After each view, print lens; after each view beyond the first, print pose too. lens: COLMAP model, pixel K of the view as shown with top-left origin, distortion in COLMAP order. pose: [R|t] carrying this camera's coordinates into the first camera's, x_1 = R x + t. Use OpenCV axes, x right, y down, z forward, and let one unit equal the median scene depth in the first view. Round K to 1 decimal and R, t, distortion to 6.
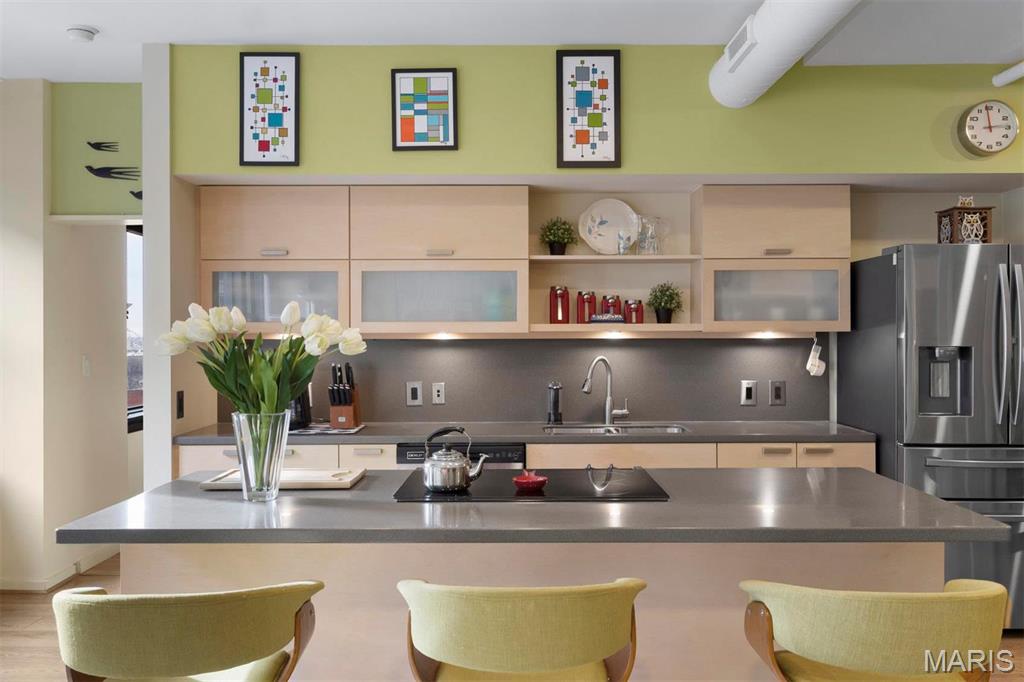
lens RADIAL K [[874.0, 0, 518.3], [0, 874.0, 342.0], [0, 0, 1]] dist [-0.008062, 0.013434]
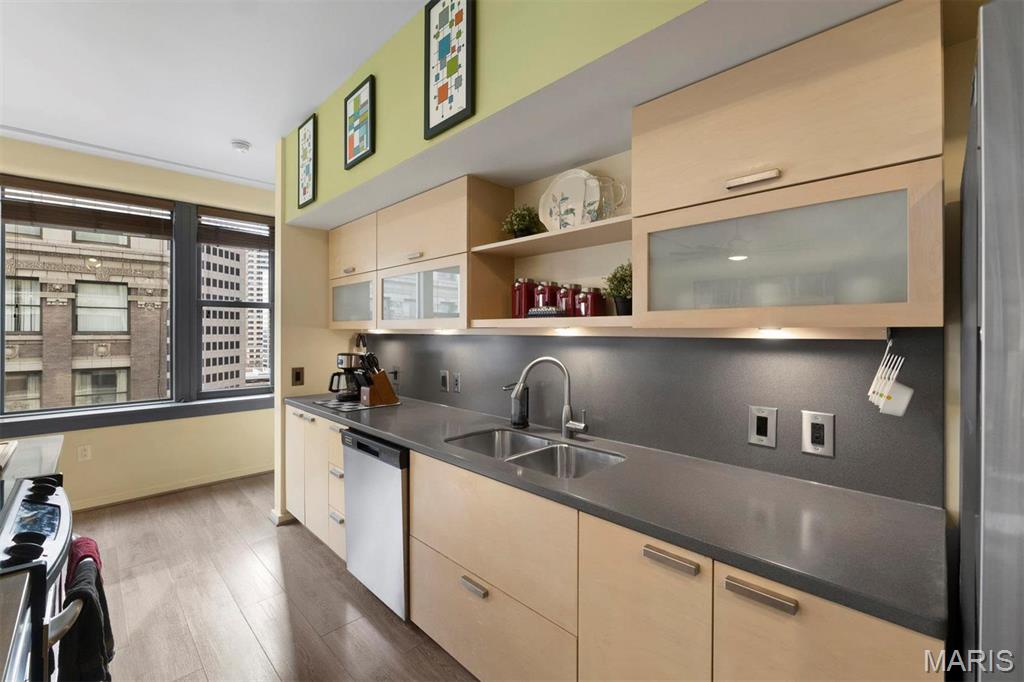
lens RADIAL K [[430.9, 0, 514.3], [0, 430.9, 330.7], [0, 0, 1]] dist [-0.008675, -0.000300]
pose [[0.703404, 0.004005, -0.710779, 0.412441], [-0.007939, 0.999966, -0.002223, -0.008599], [0.710746, 0.007207, 0.703412, 0.762307]]
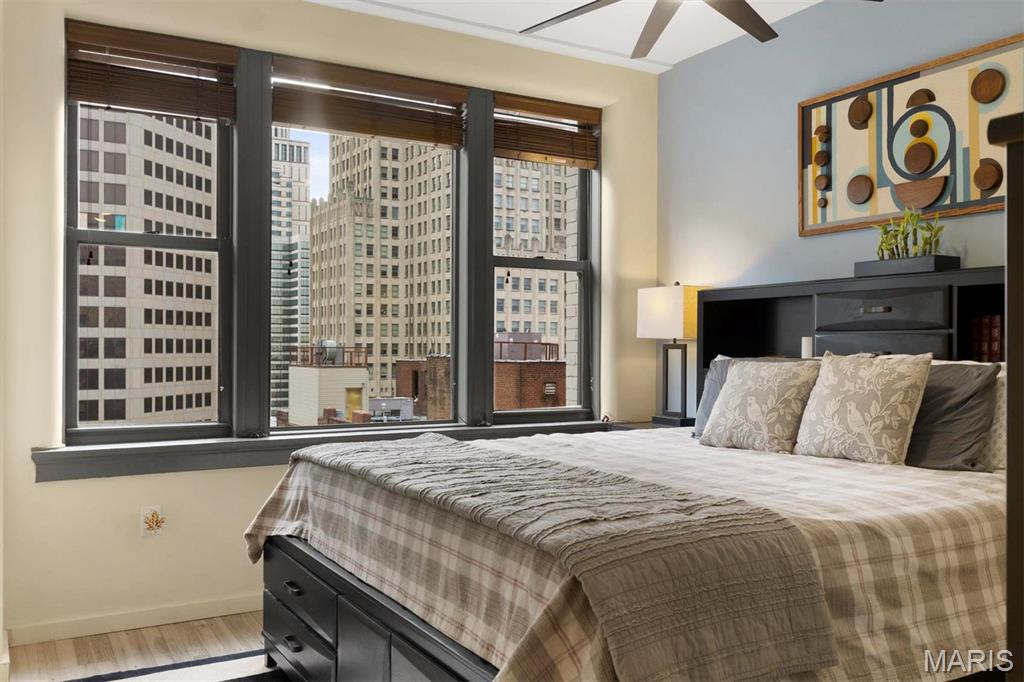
lens RADIAL K [[874.0, 0, 514.1], [0, 874.0, 357.4], [0, 0, 1]] dist [-0.008062, 0.013434]
pose [[0.512102, 0.014587, -0.858801, 0.229410], [-0.013822, 0.999866, 0.008741, 0.050508], [0.858814, 0.007394, 0.512235, 0.380695]]
